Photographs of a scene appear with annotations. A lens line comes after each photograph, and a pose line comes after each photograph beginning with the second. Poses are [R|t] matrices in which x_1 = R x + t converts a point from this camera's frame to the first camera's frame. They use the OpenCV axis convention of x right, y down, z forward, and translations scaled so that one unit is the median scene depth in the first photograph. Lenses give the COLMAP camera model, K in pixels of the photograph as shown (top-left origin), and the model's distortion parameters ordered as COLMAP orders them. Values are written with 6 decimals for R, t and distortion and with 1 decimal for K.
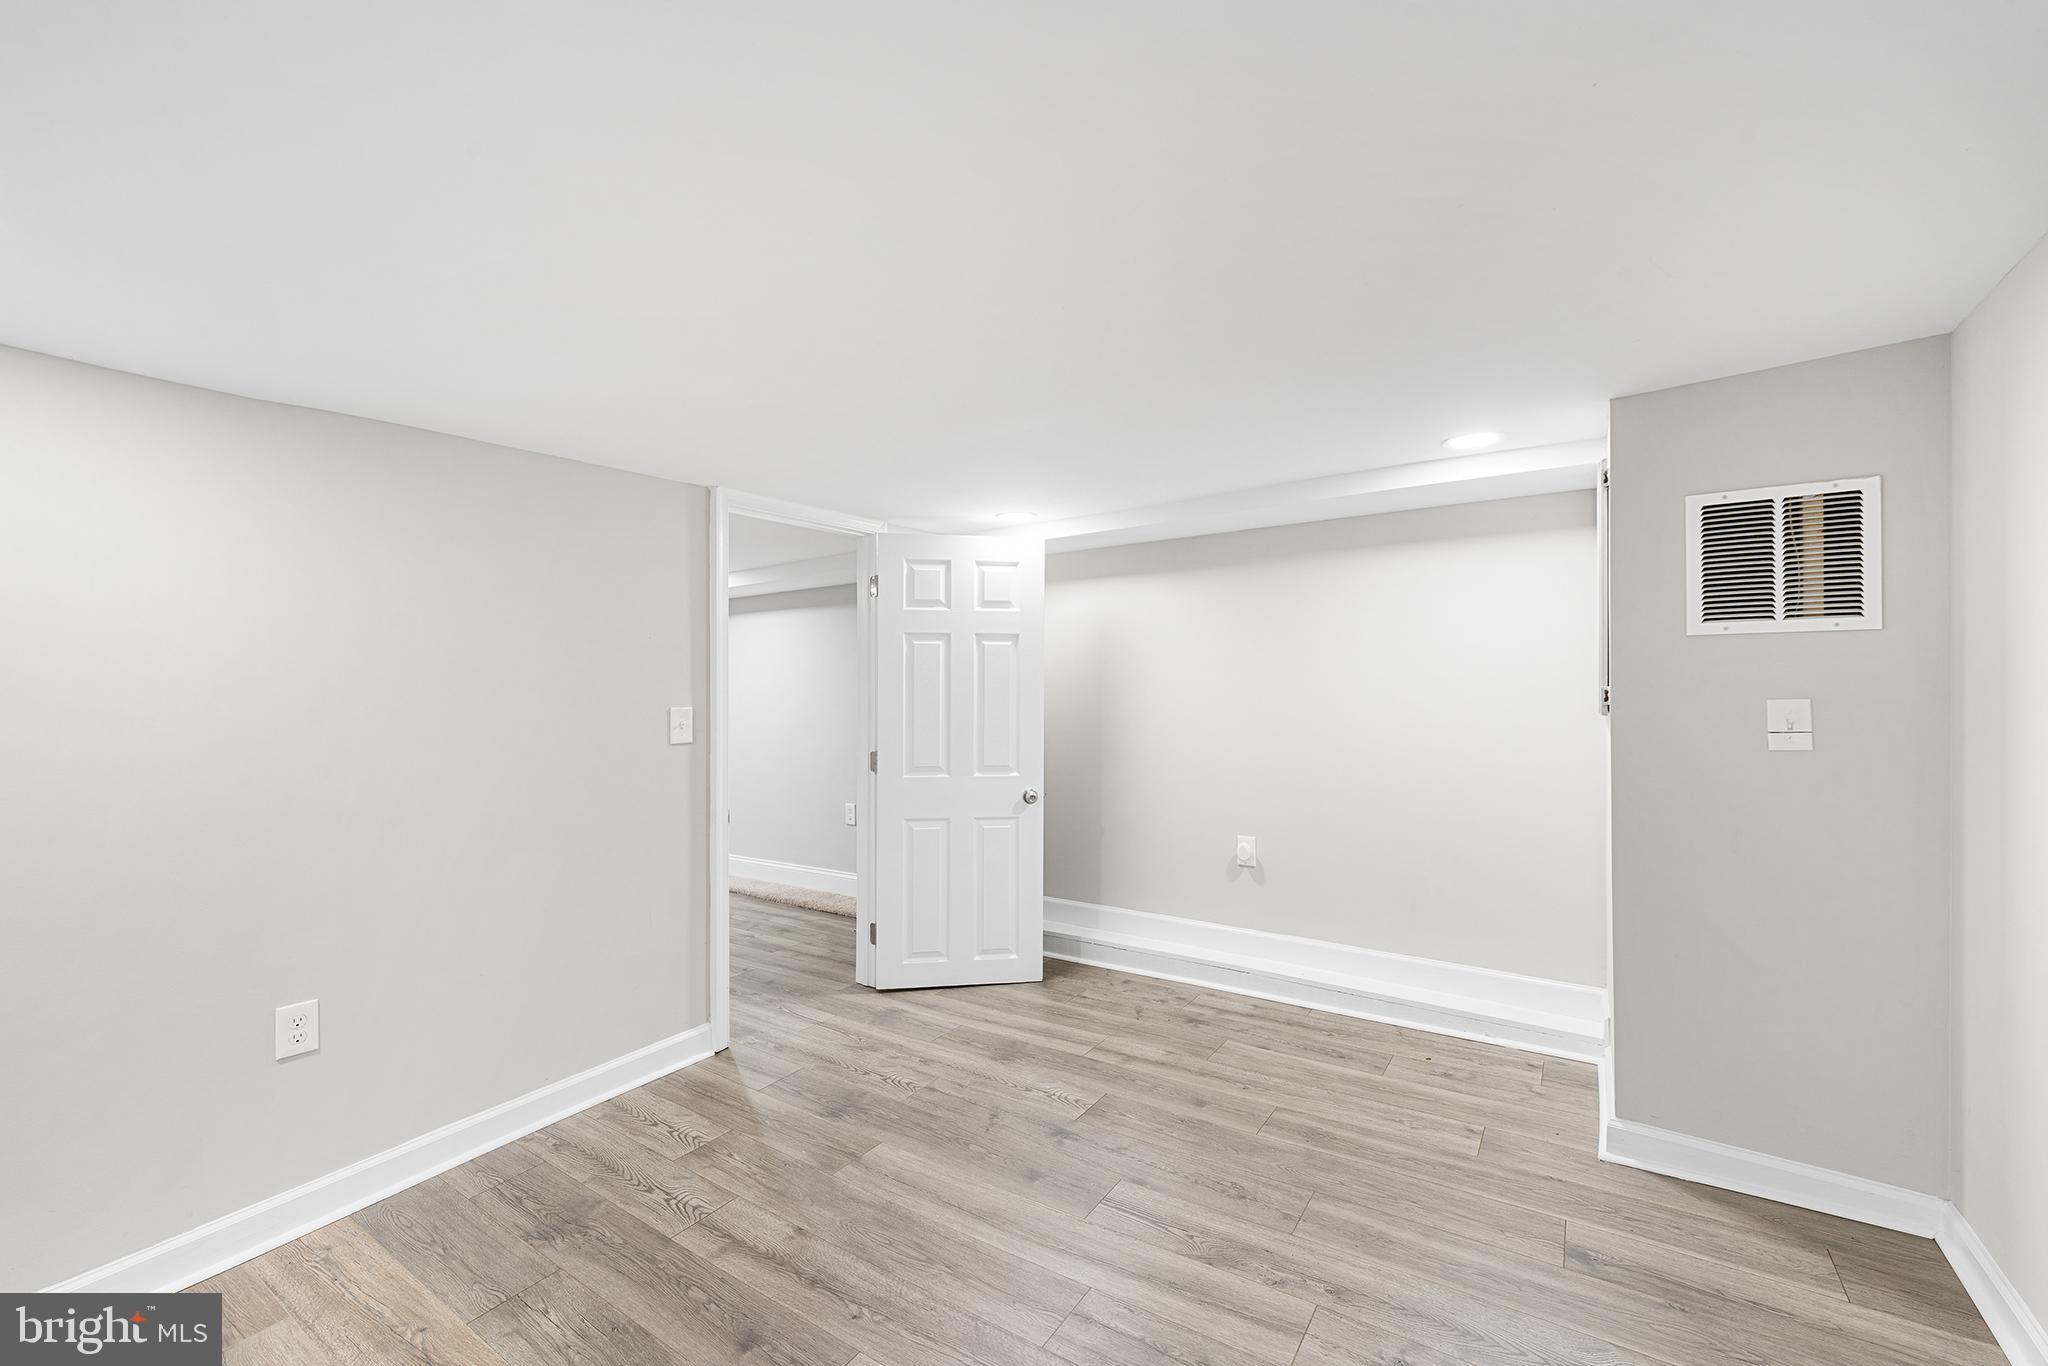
lens RADIAL K [[835.6, 0, 1033.8], [0, 835.6, 684.7], [0, 0, 1]] dist [0.000810, 0.000956]
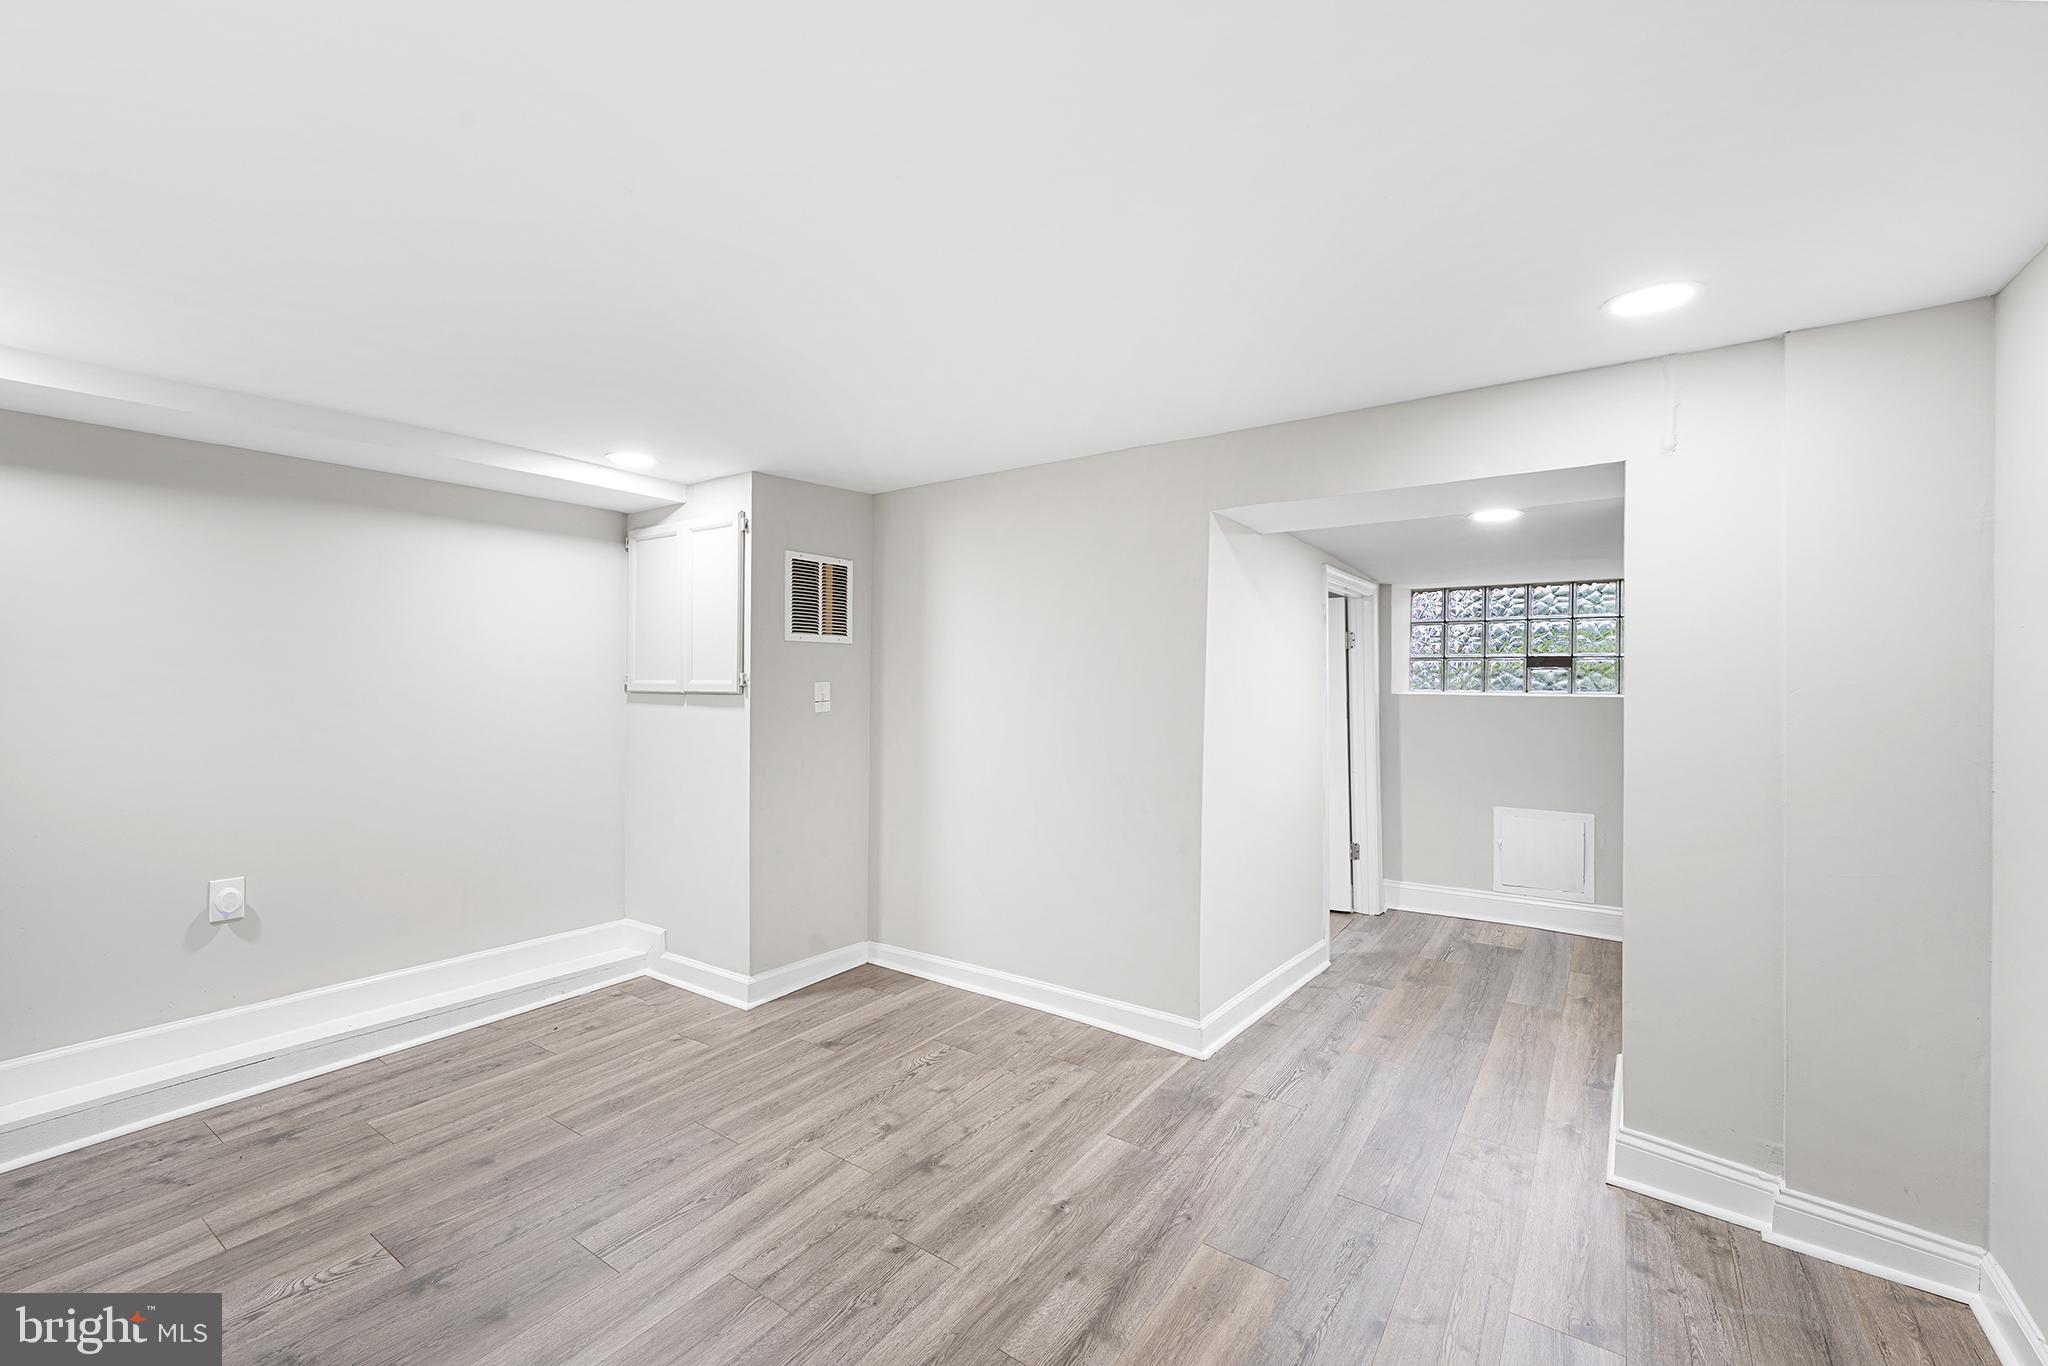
lens RADIAL K [[835.6, 0, 1038.5], [0, 835.6, 679.1], [0, 0, 1]] dist [0.000810, 0.000956]
pose [[0.021038, 0.008728, 0.999741, -0.660667], [-0.008327, 0.999929, -0.008555, 0.018891], [-0.999744, -0.008145, 0.021109, 0.447758]]
